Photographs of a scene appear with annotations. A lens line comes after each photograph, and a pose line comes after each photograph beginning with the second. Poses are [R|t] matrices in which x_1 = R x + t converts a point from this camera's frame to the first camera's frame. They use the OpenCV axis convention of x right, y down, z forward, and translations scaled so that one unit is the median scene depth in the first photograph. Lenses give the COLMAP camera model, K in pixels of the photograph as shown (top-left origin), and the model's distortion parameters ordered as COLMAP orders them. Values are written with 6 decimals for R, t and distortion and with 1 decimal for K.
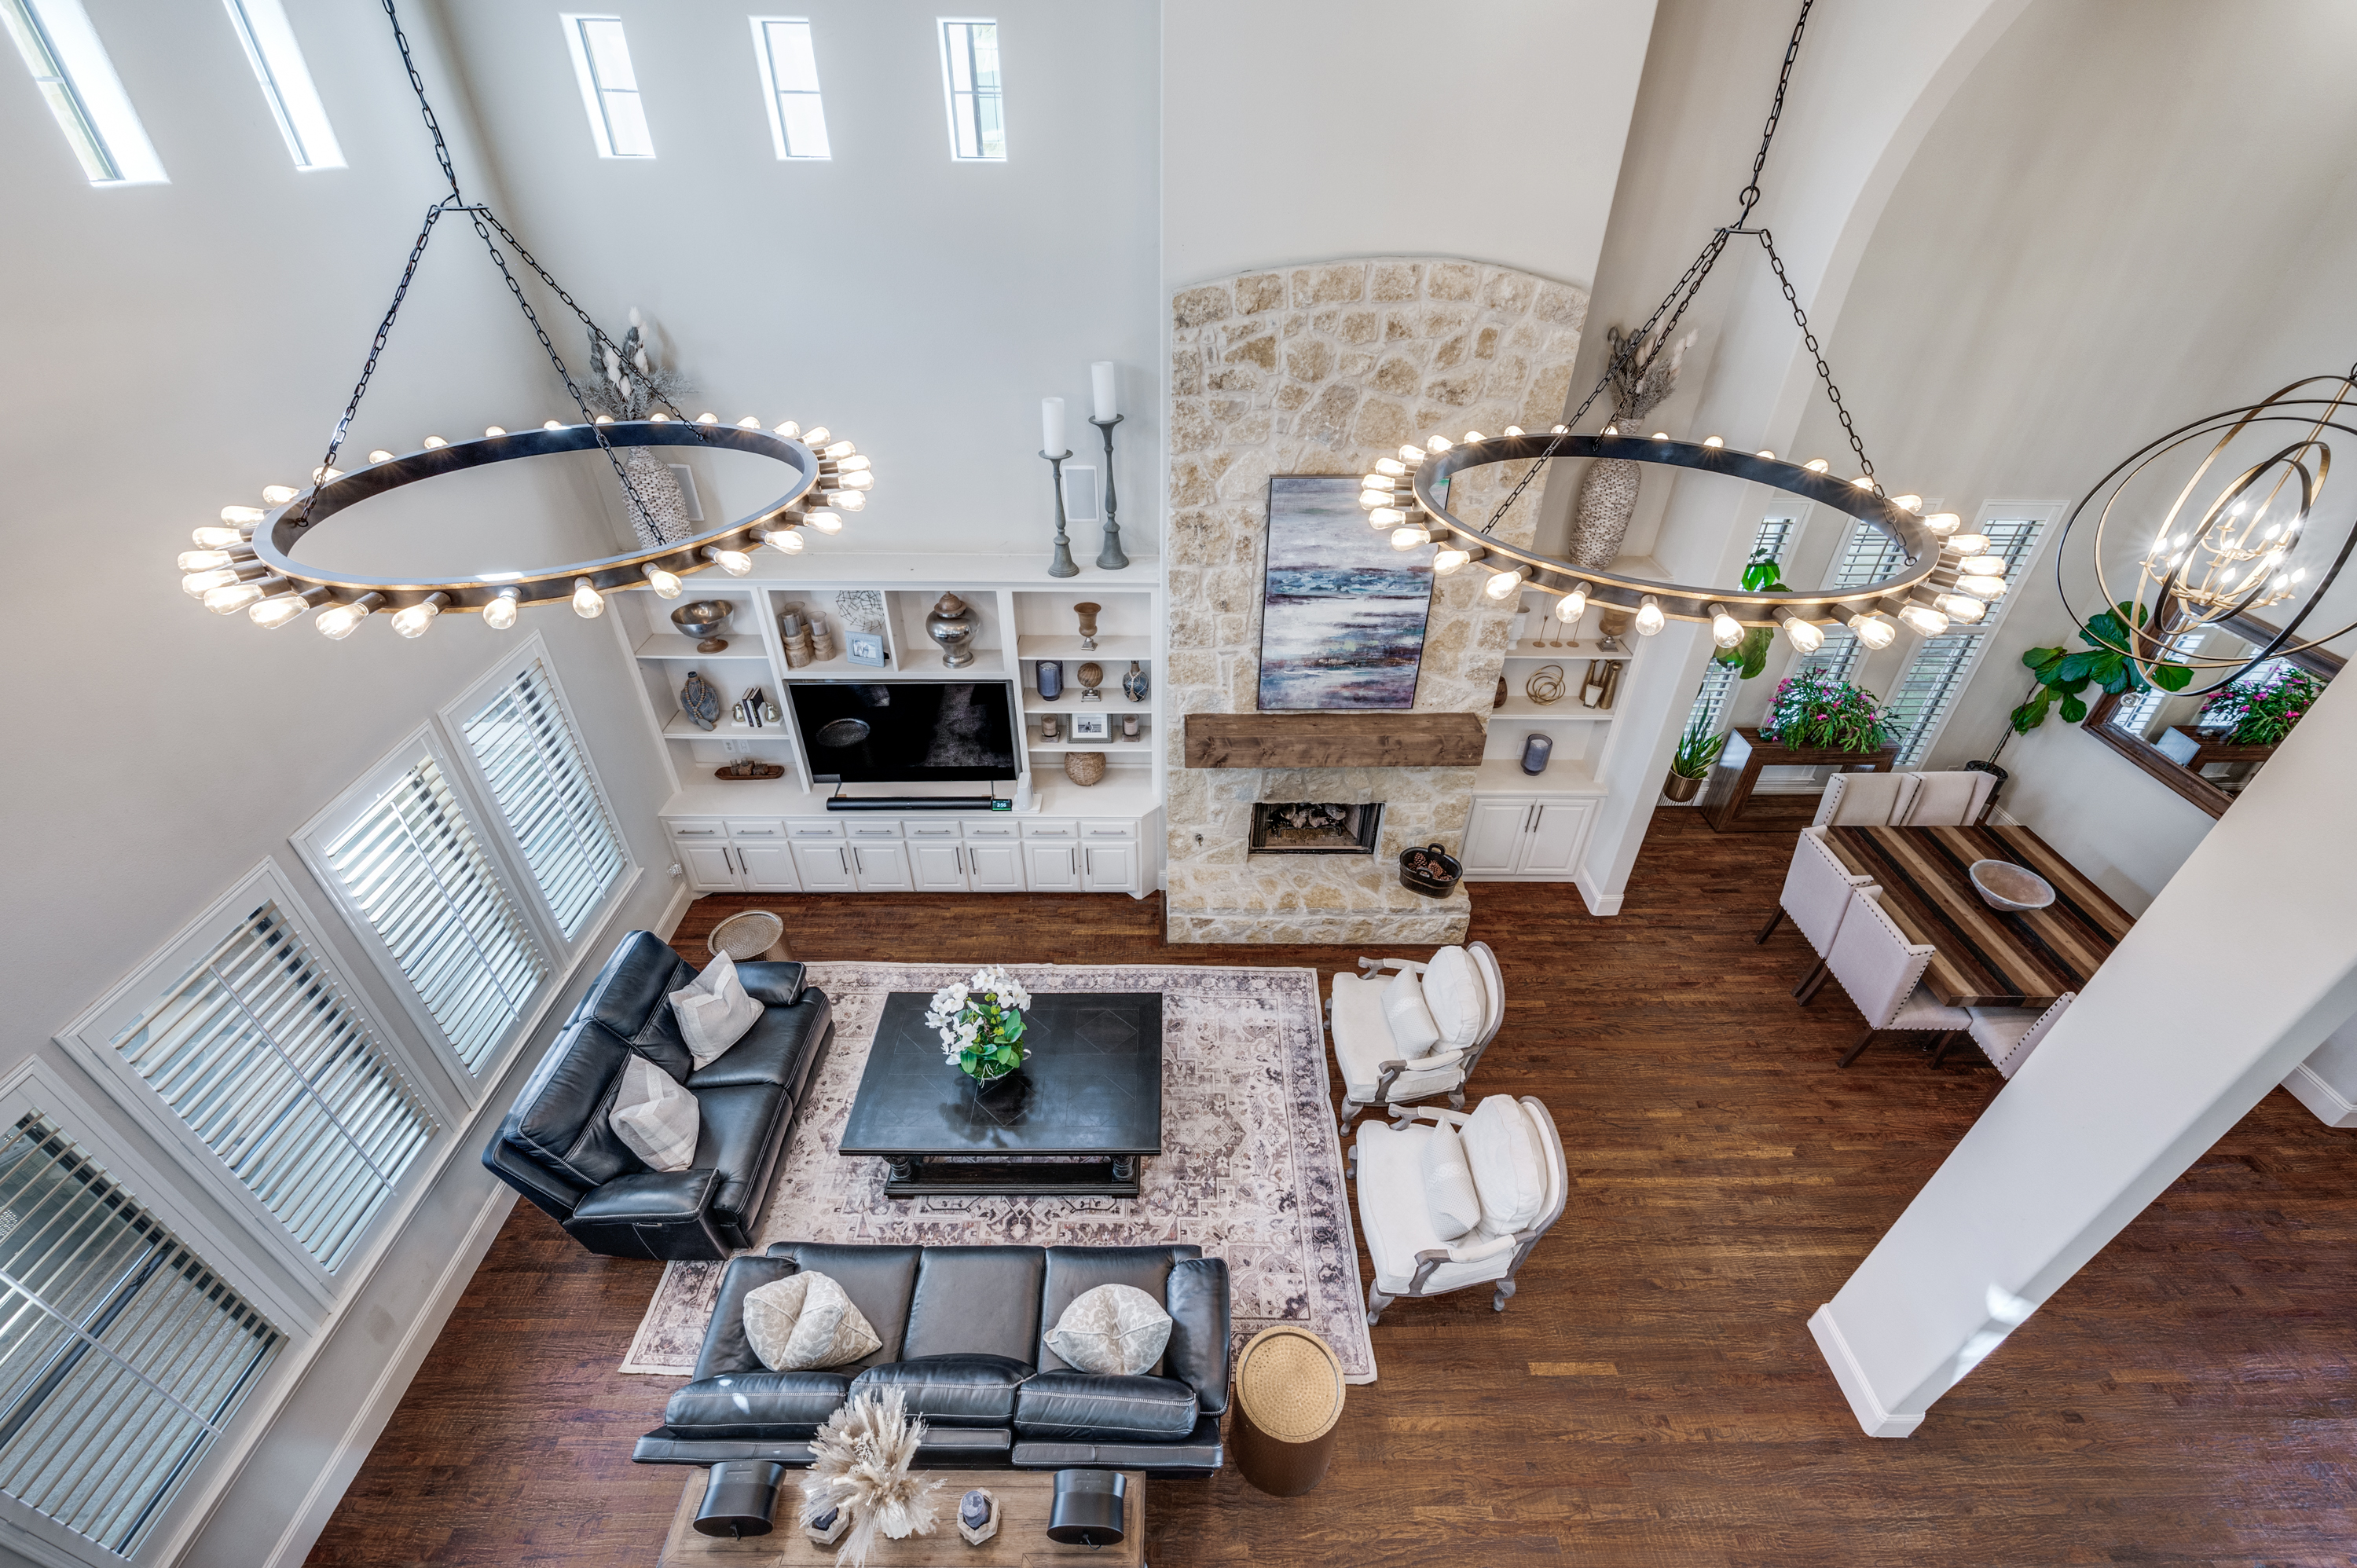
lens RADIAL K [[946.8, 0, 1177.9], [0, 946.8, 774.8], [0, 0, 1]] dist [-0.007092, 0.001052]
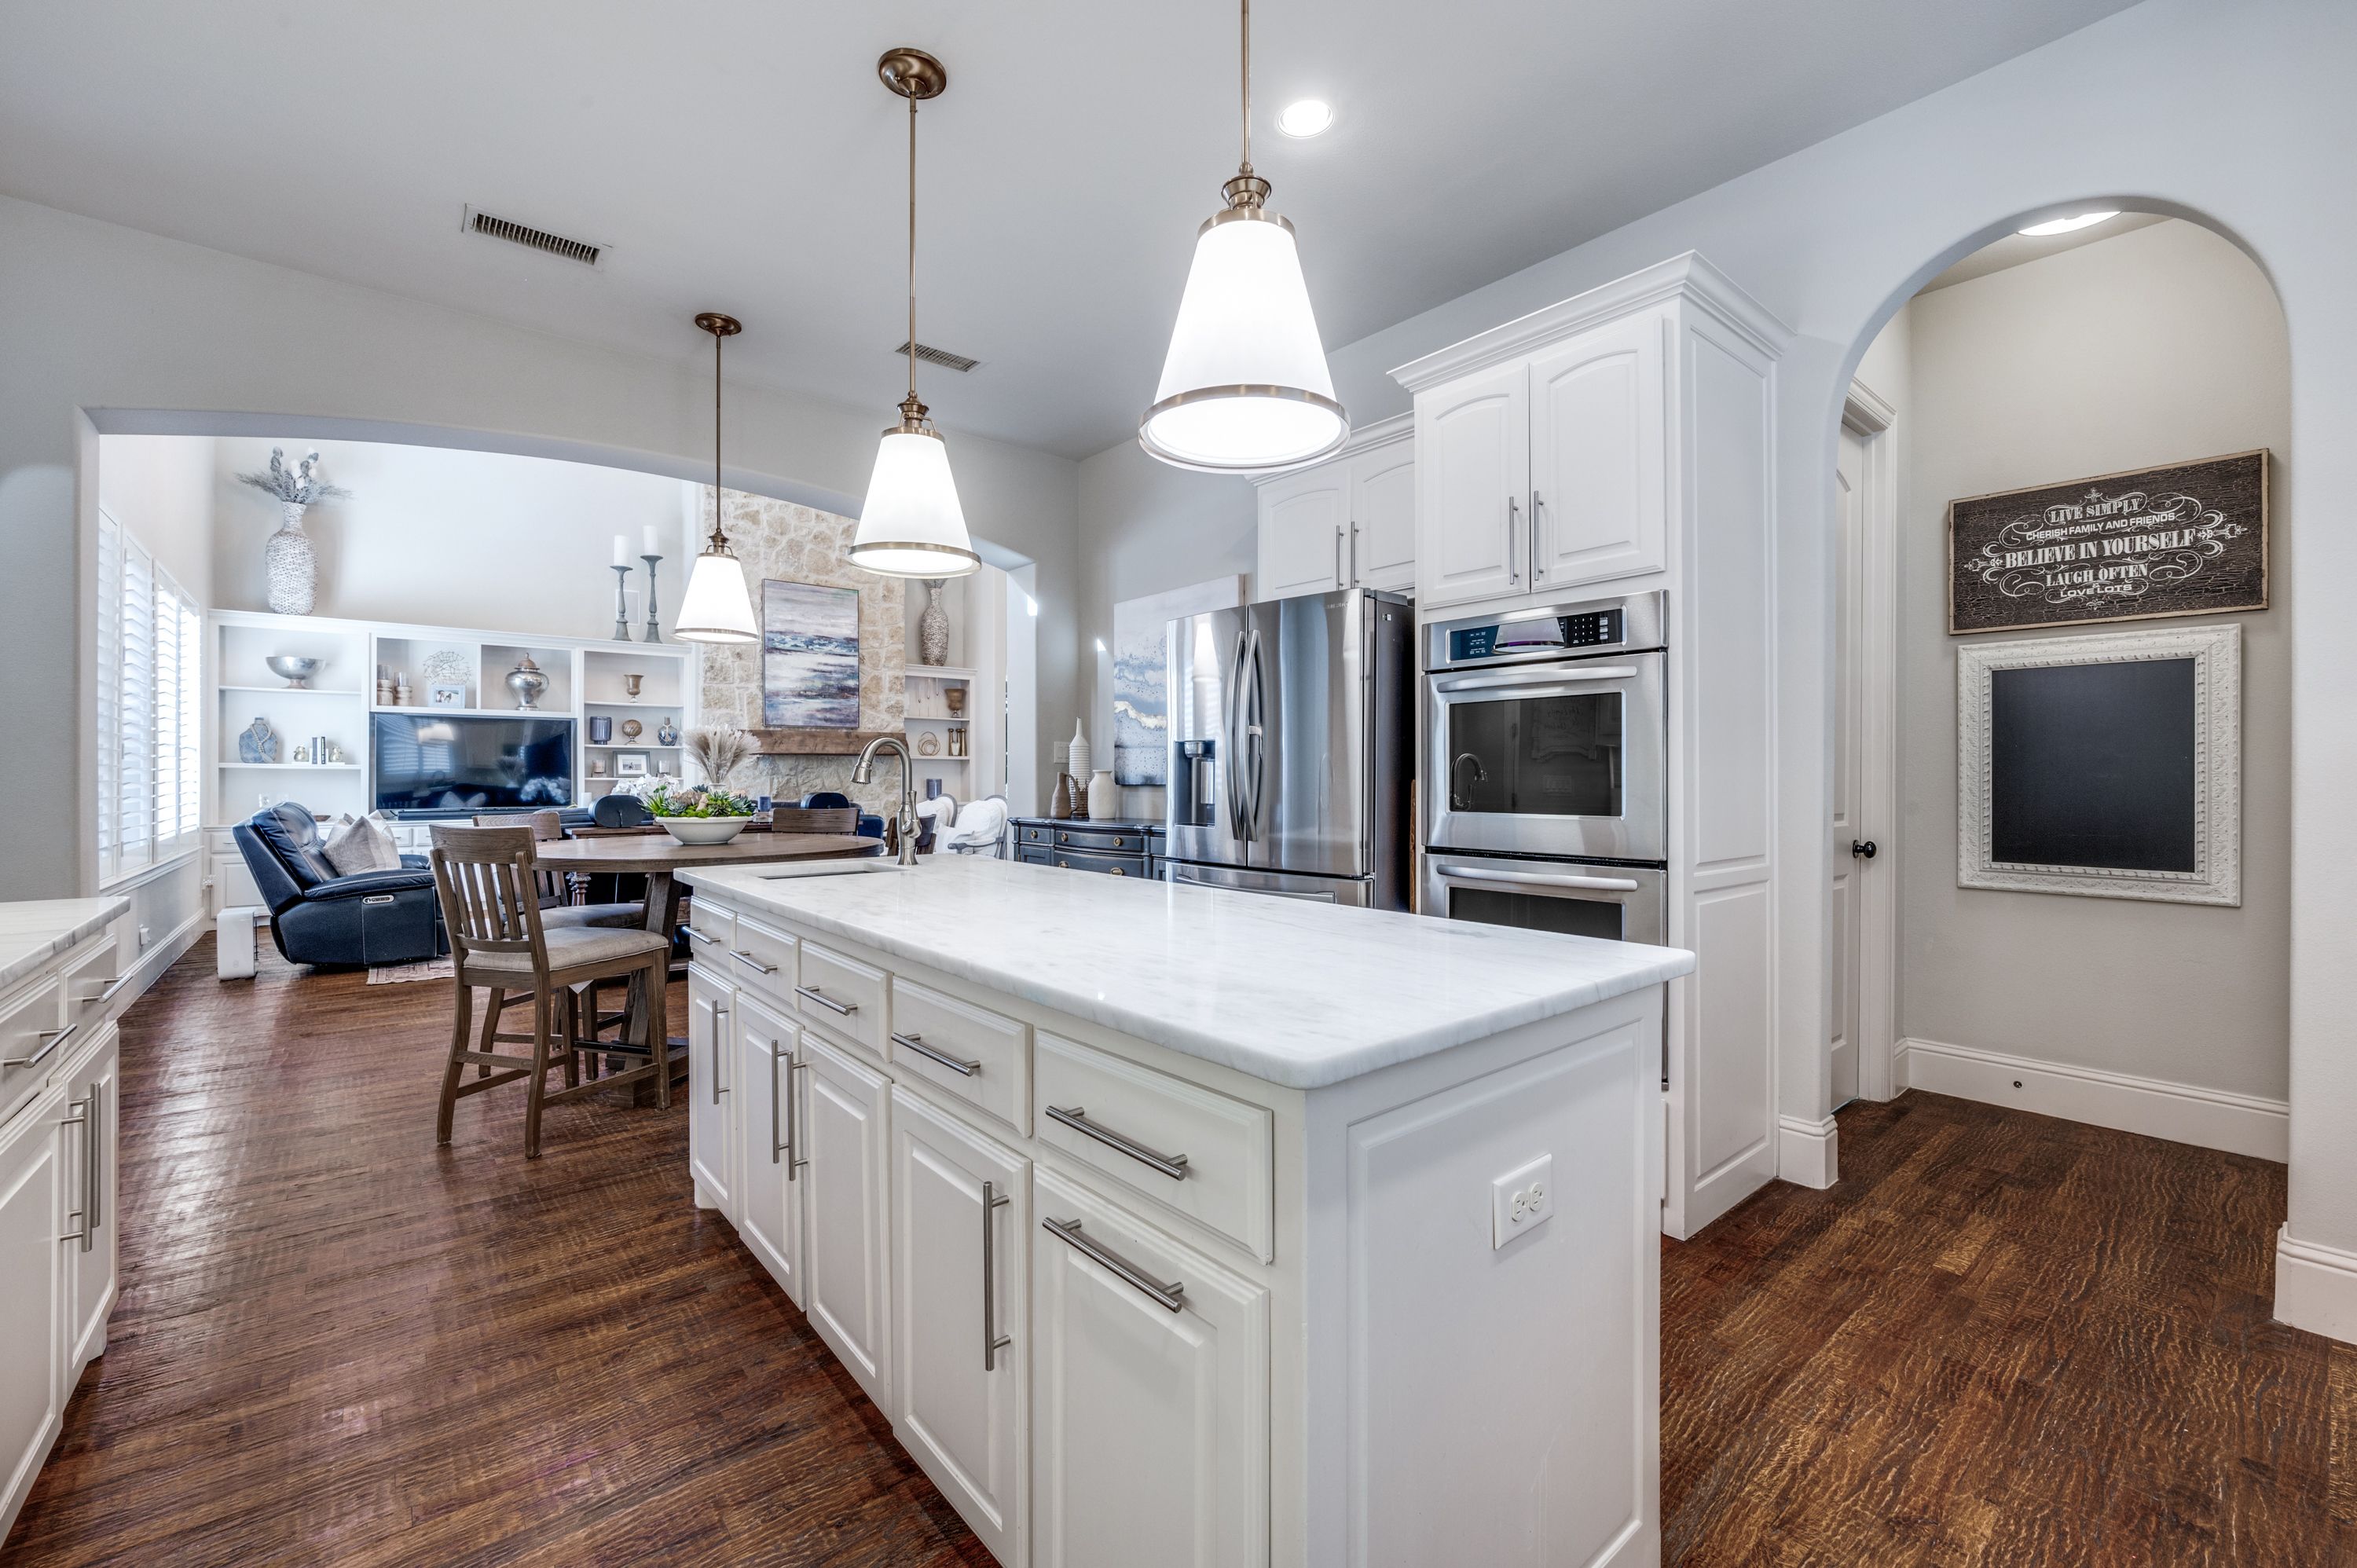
lens RADIAL K [[991.9, 0, 1173.4], [0, 991.9, 766.1], [0, 0, 1]] dist [-0.001093, 0.000505]
pose [[0.774963, -0.007314, 0.631965, -0.464443], [0.371443, 0.814282, -0.446066, 1.046715], [-0.511335, 0.580423, 0.633755, -0.388359]]
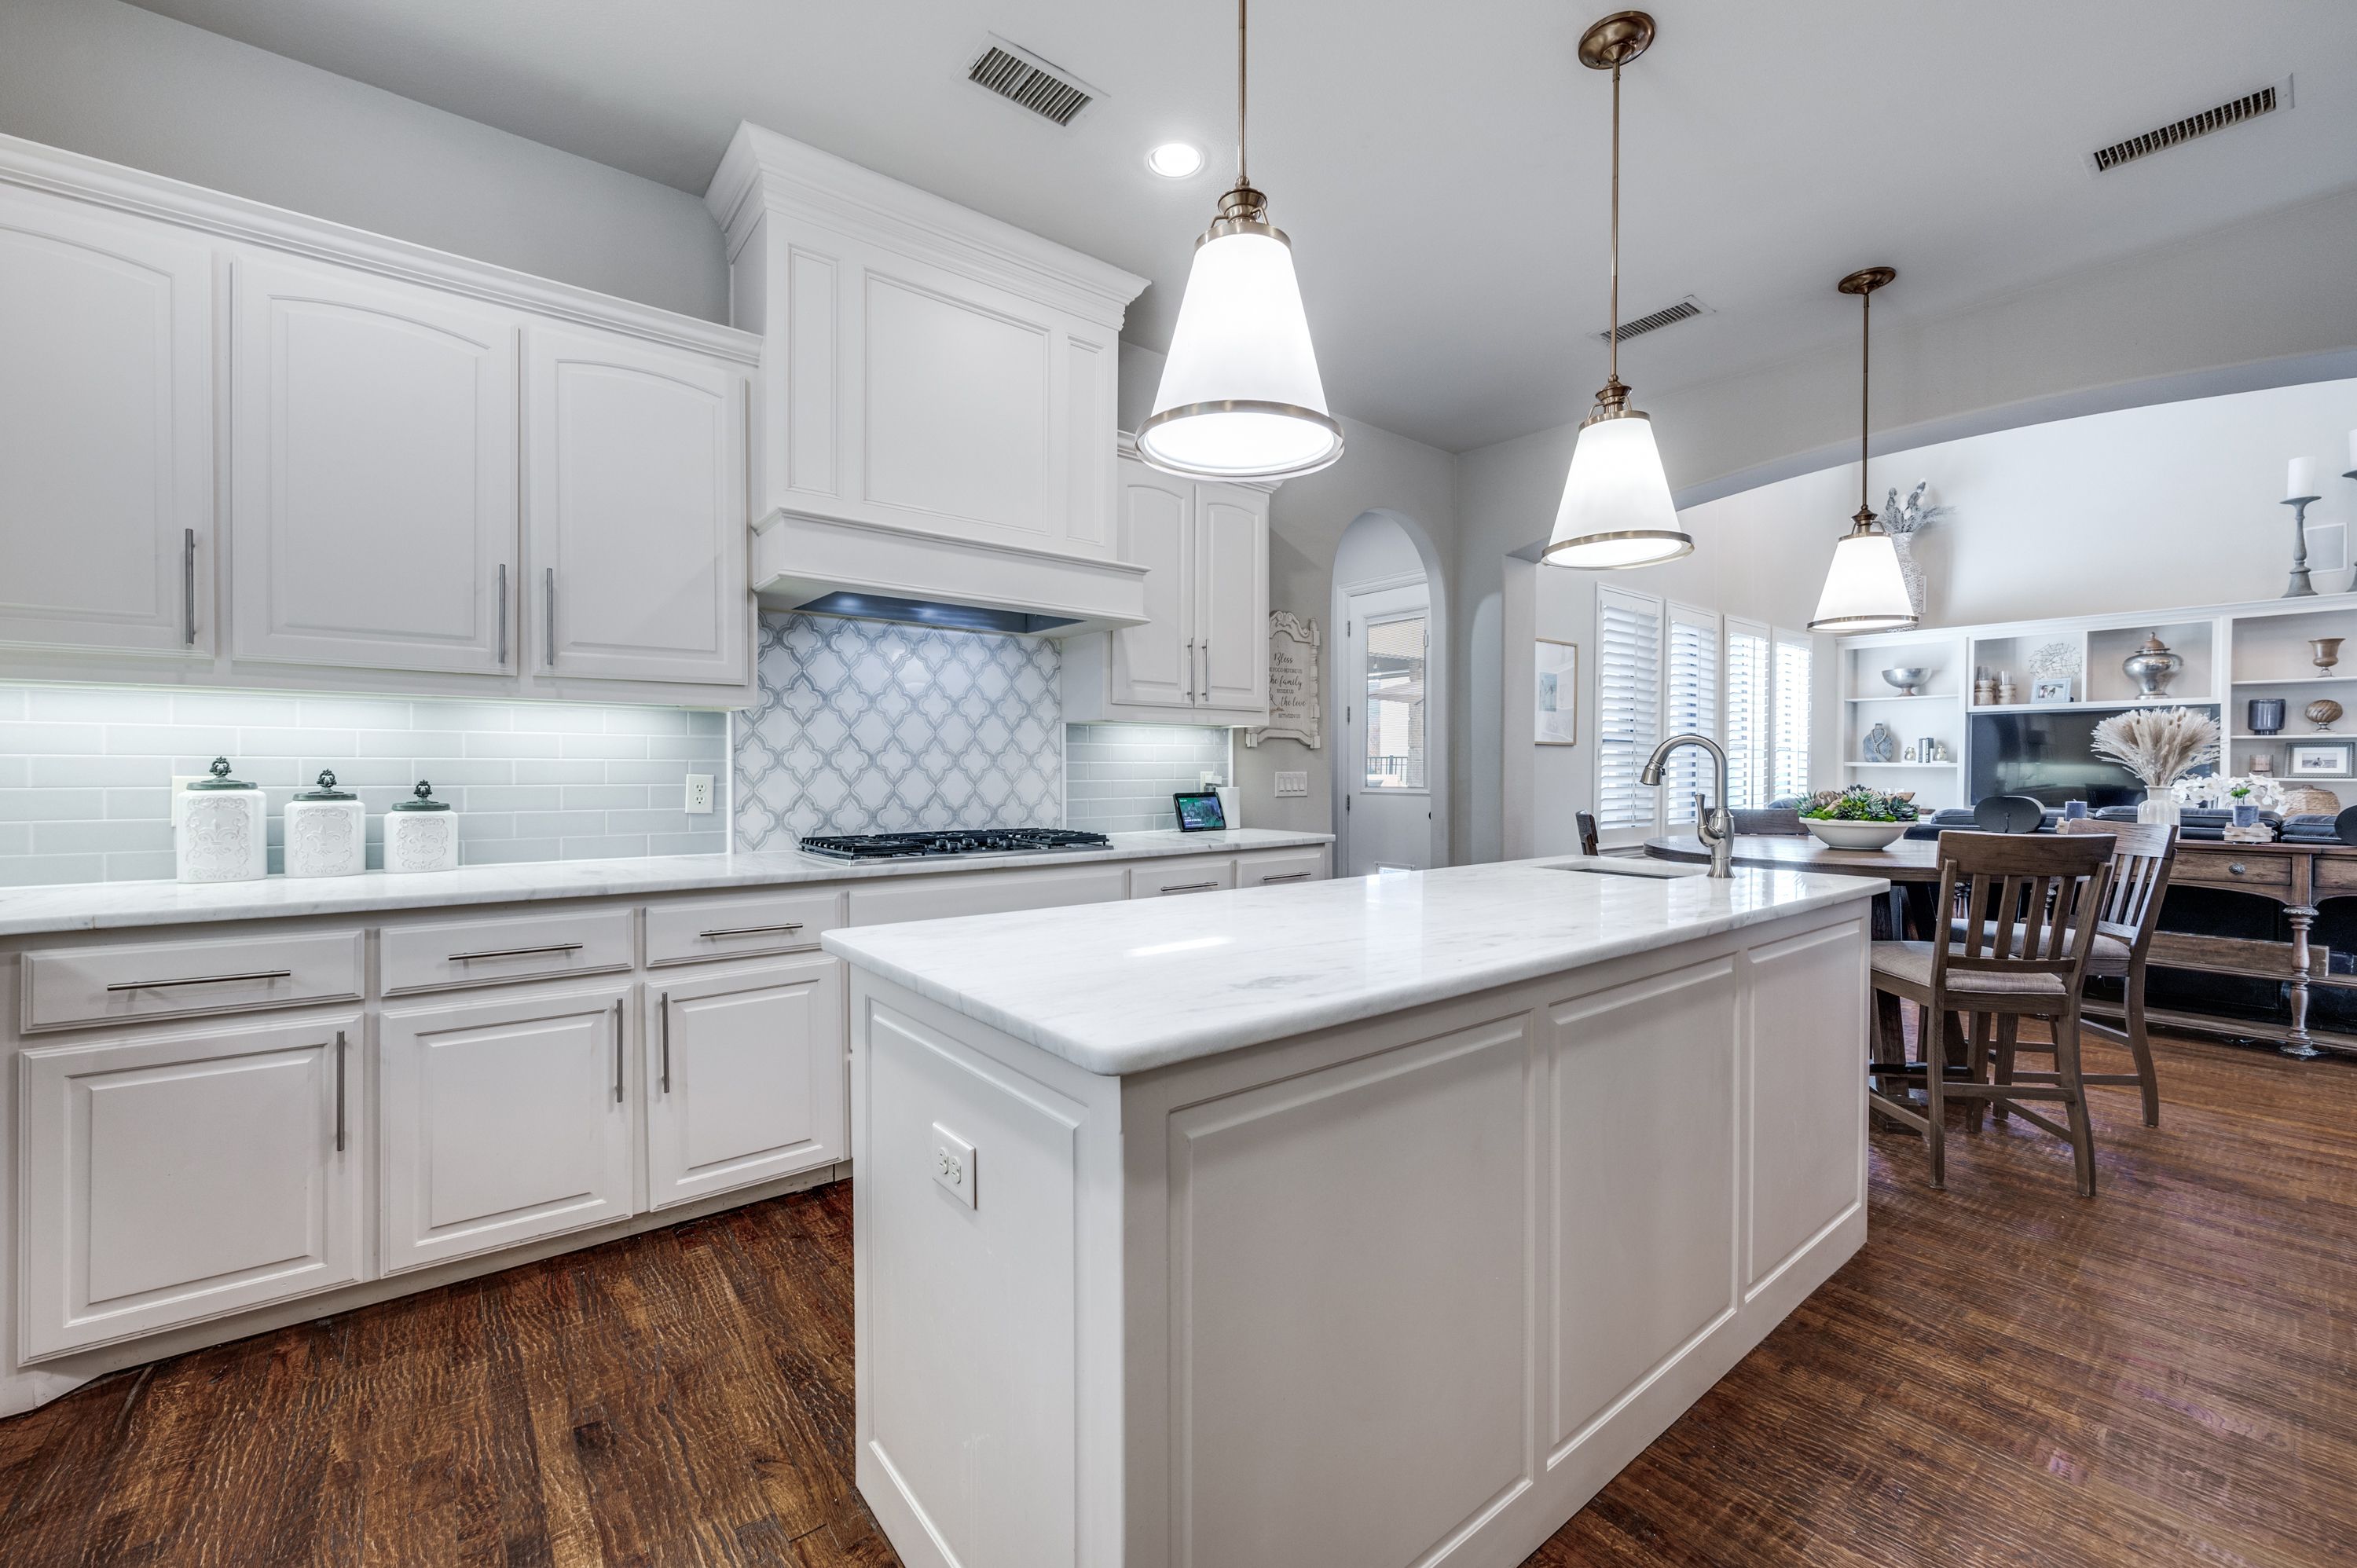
lens RADIAL K [[946.8, 0, 1174.6], [0, 946.8, 785.0], [0, 0, 1]] dist [-0.007092, 0.001052]
pose [[0.612371, 0.003215, -0.790564, -0.055459], [-0.450608, 0.823072, -0.345695, 1.038798], [0.649579, 0.567928, 0.505474, -0.373256]]
